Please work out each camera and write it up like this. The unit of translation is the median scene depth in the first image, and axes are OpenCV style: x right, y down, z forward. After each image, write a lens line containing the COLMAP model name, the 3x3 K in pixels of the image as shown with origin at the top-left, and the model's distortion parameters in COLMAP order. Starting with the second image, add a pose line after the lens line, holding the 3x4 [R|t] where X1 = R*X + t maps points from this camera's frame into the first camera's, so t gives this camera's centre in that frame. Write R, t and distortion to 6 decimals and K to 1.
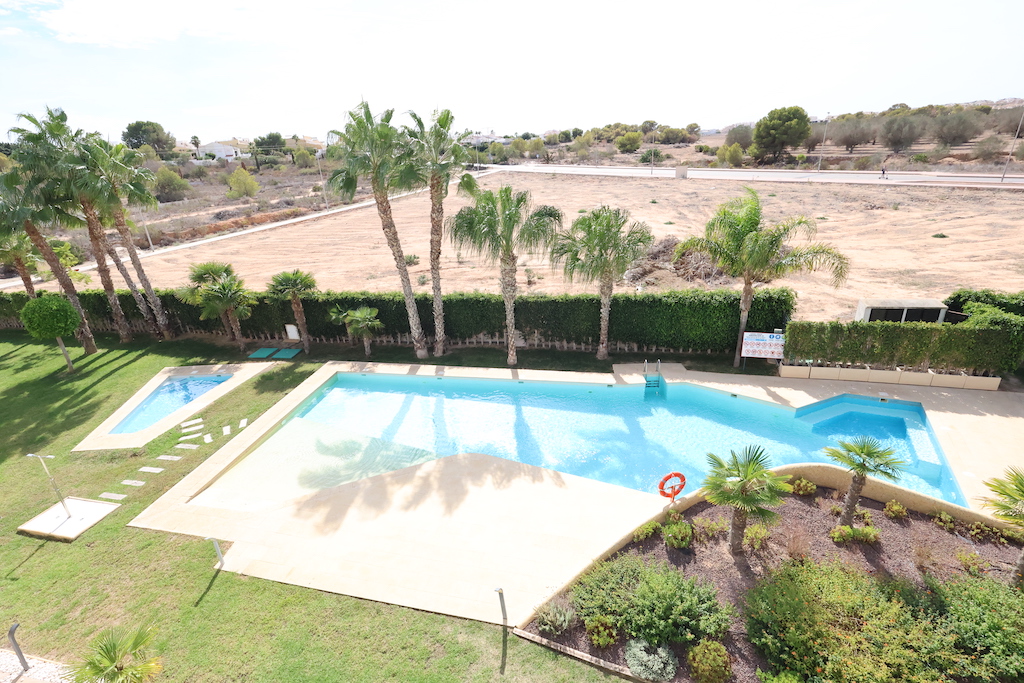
lens RADIAL K [[476.2, 0, 512.9], [0, 476.2, 342.4], [0, 0, 1]] dist [-0.001507, 0.000946]
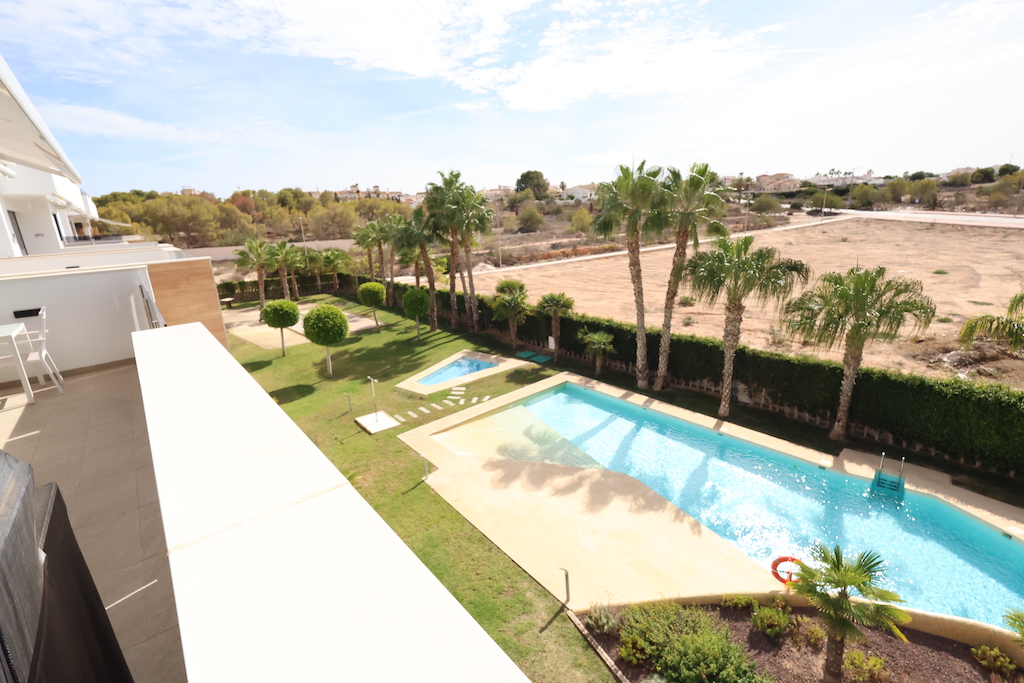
lens RADIAL K [[476.5, 0, 512.0], [0, 476.5, 341.5], [0, 0, 1]] dist [0.003322, 0.000036]
pose [[0.786301, 0.186761, -0.588941, 0.196039], [-0.233263, 0.972409, -0.003068, 0.002438], [0.572118, 0.139790, 0.808171, -0.043928]]
